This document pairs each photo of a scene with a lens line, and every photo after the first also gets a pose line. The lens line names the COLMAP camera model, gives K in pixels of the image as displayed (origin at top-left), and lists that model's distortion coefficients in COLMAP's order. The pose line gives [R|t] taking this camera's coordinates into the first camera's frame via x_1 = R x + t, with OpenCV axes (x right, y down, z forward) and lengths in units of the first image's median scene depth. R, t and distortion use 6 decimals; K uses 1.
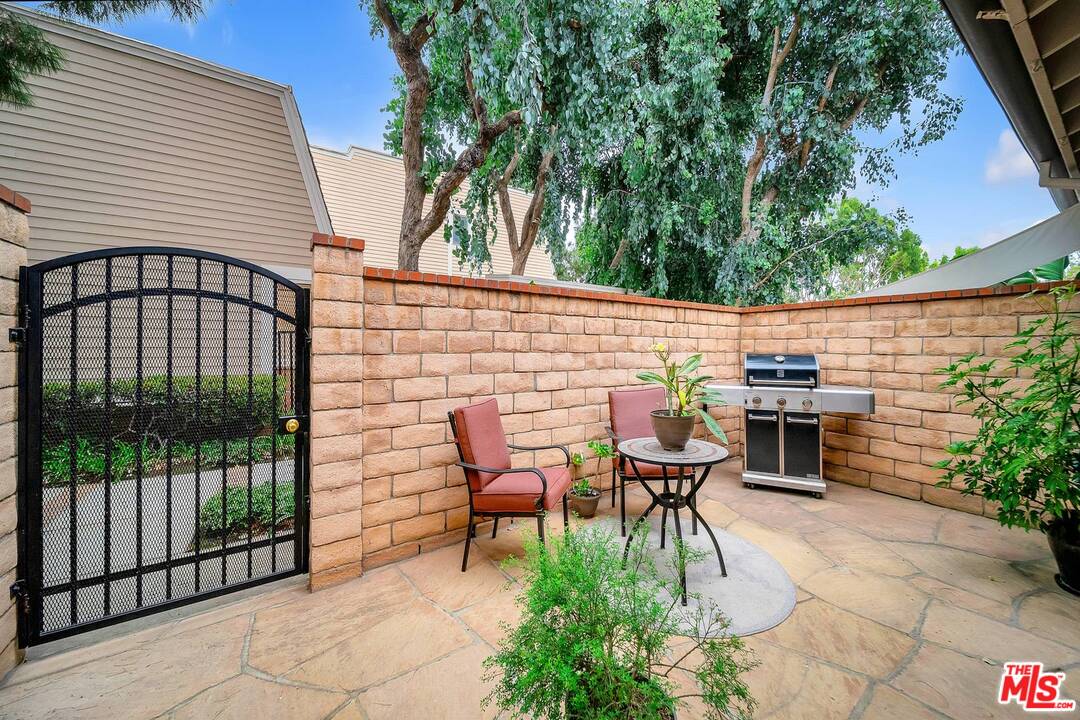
lens RADIAL K [[401.5, 0, 542.8], [0, 401.5, 351.1], [0, 0, 1]] dist [0.008392, -0.000020]
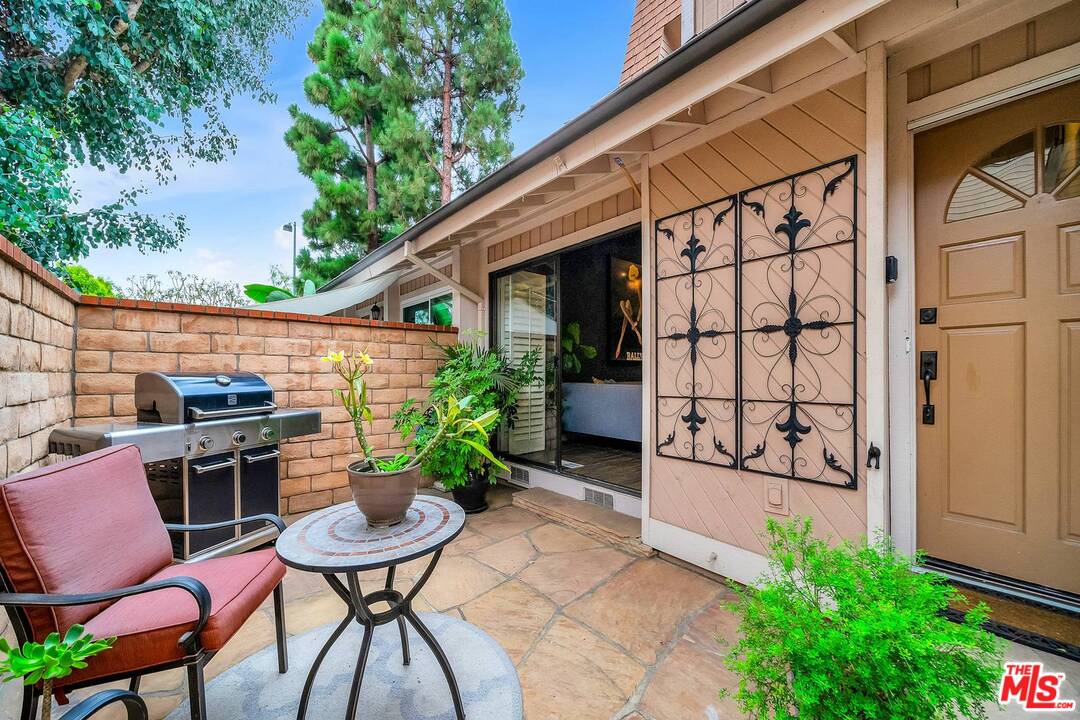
lens RADIAL K [[401.5, 0, 542.6], [0, 401.5, 368.8], [0, 0, 1]] dist [0.008392, -0.000020]
pose [[-0.138860, 0.007198, 0.990286, -0.215884], [0.009959, 0.999933, -0.005872, 0.010039], [-0.990262, 0.009047, -0.138923, 0.545038]]
